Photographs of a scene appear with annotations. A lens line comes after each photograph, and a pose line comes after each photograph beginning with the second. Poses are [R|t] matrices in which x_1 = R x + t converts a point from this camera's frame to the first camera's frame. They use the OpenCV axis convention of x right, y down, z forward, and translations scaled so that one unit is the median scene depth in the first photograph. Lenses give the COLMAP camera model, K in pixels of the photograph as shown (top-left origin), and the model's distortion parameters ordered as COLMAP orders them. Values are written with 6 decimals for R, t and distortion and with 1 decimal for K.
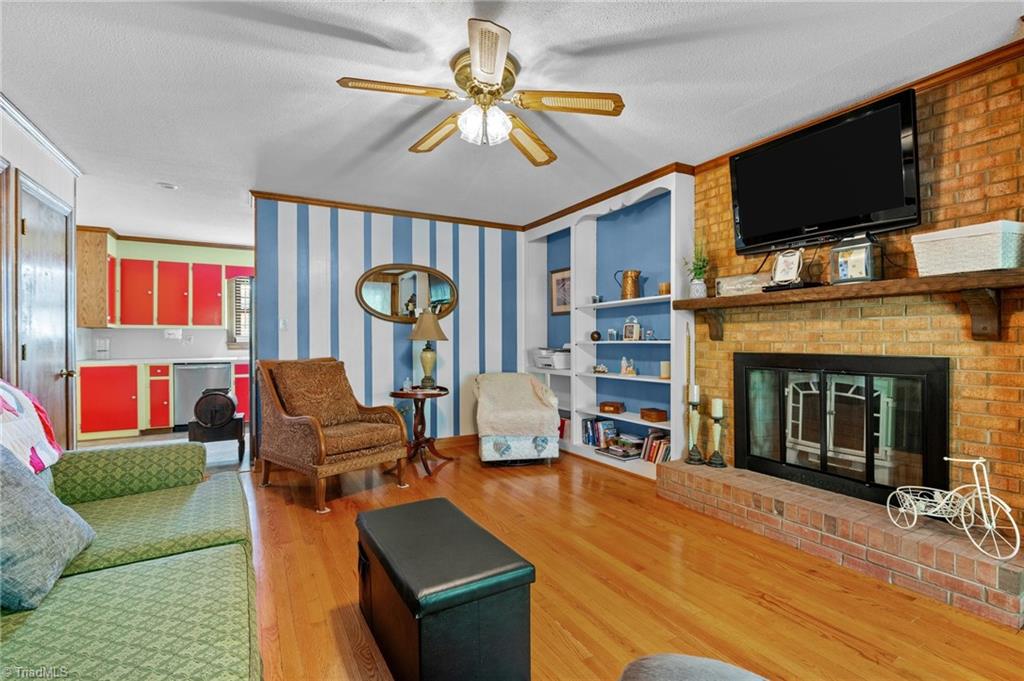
lens RADIAL K [[465.9, 0, 511.3], [0, 465.9, 341.4], [0, 0, 1]] dist [-0.003453, 0.000106]
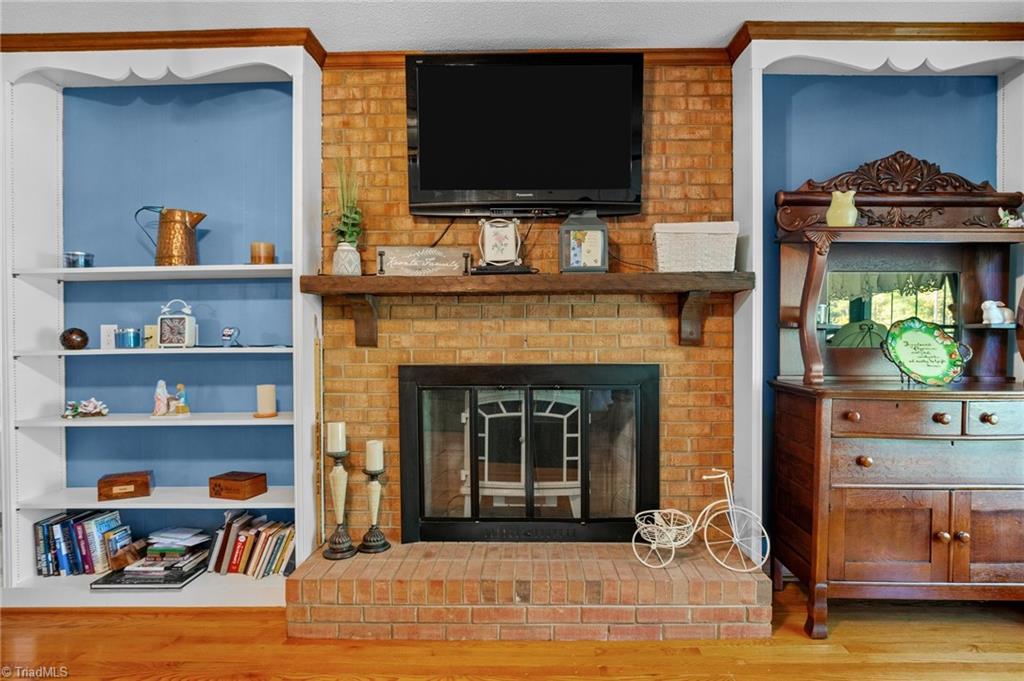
lens RADIAL K [[562.7, 0, 512.6], [0, 562.7, 346.9], [0, 0, 1]] dist [-0.012940, 0.001561]
pose [[0.502665, -0.007932, 0.864445, -0.121413], [0.006135, 0.999965, 0.005608, -0.005338], [-0.864459, 0.002485, 0.502696, 0.504228]]
